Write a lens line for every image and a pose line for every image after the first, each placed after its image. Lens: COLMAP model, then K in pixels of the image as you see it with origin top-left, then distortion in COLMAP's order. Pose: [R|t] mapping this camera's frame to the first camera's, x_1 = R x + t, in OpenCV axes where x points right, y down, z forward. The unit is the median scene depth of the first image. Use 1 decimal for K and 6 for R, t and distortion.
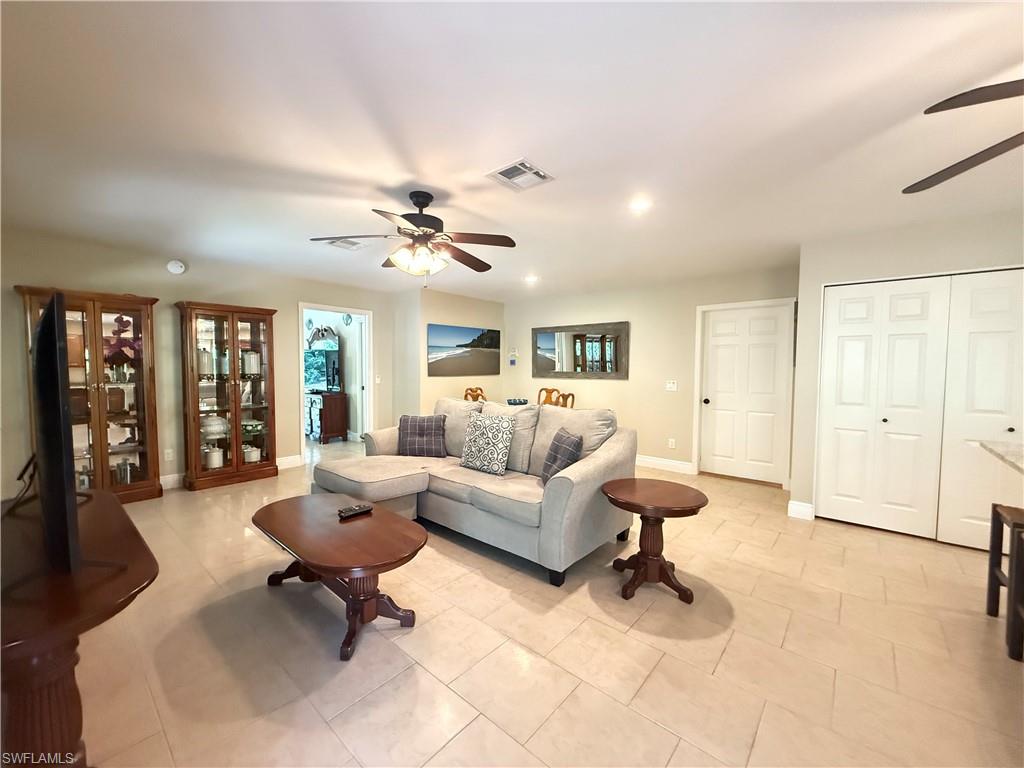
lens RADIAL K [[406.3, 0, 509.7], [0, 406.3, 384.6], [0, 0, 1]] dist [0.000500, -0.000084]
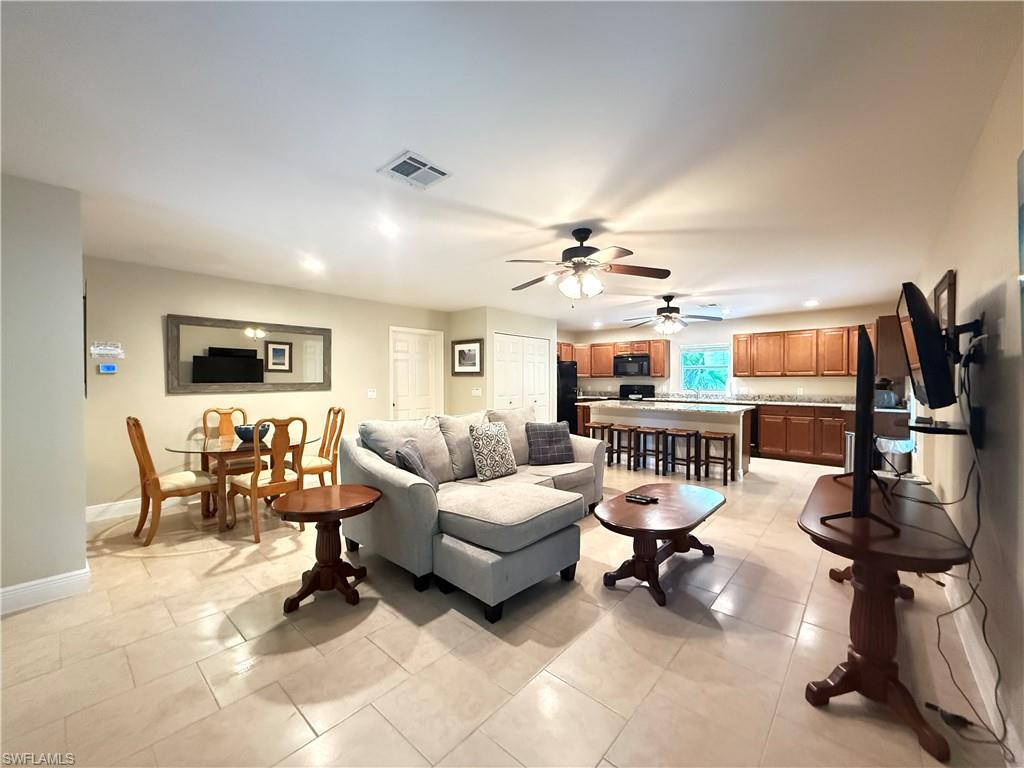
lens RADIAL K [[406.3, 0, 509.7], [0, 406.3, 384.6], [0, 0, 1]] dist [0.000500, -0.000084]
pose [[0.012048, -0.022938, 0.999664, -1.317094], [0.044996, 0.998737, 0.022374, -0.054795], [-0.998915, 0.044711, 0.013065, 1.134483]]
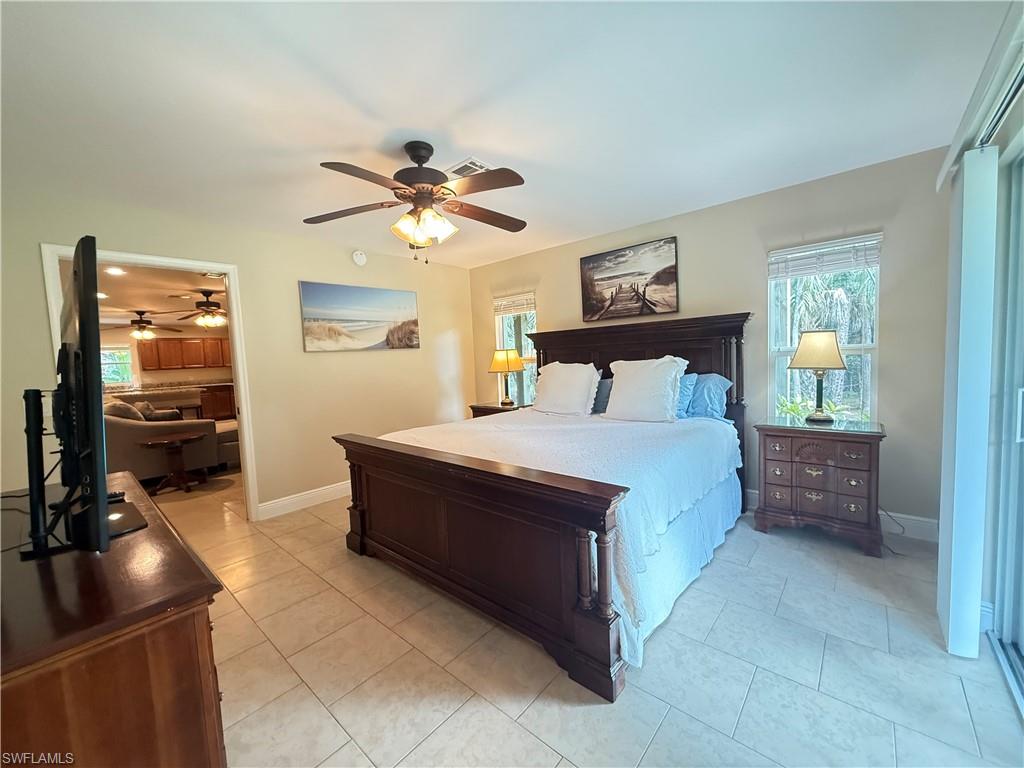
lens RADIAL K [[406.3, 0, 509.7], [0, 406.3, 384.6], [0, 0, 1]] dist [0.000500, -0.000084]
pose [[-0.999303, 0.035444, 0.011738, -1.791644], [0.036571, 0.992525, 0.116435, -0.147001], [-0.007524, 0.116783, -0.993129, 3.077840]]
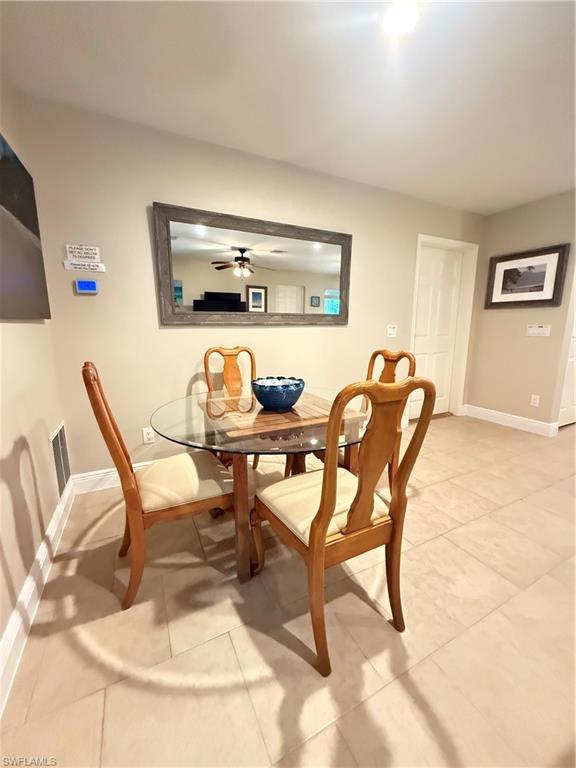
lens RADIAL K [[304.7, 0, 288.0], [0, 304.7, 382.7], [0, 0, 1]] dist [0.000500, -0.000084]
pose [[0.376300, -0.178677, 0.909105, -0.481794], [0.045212, 0.983600, 0.174604, -0.021396], [-0.925394, -0.024601, 0.378207, 1.787233]]
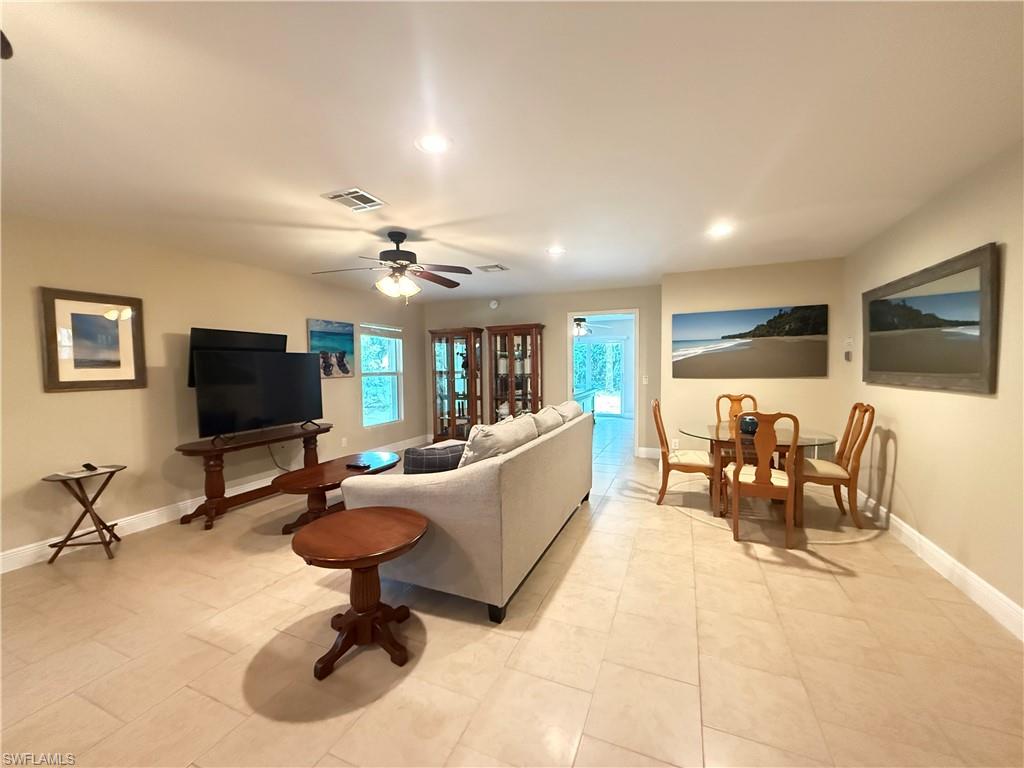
lens RADIAL K [[405.5, 0, 509.7], [0, 405.5, 382.8], [0, 0, 1]] dist [-0.007444, -0.000095]
pose [[0.304300, 0.026595, -0.952205, 1.027346], [-0.026550, 0.999459, 0.019430, -0.035710], [0.952206, 0.019368, 0.304841, 0.896464]]
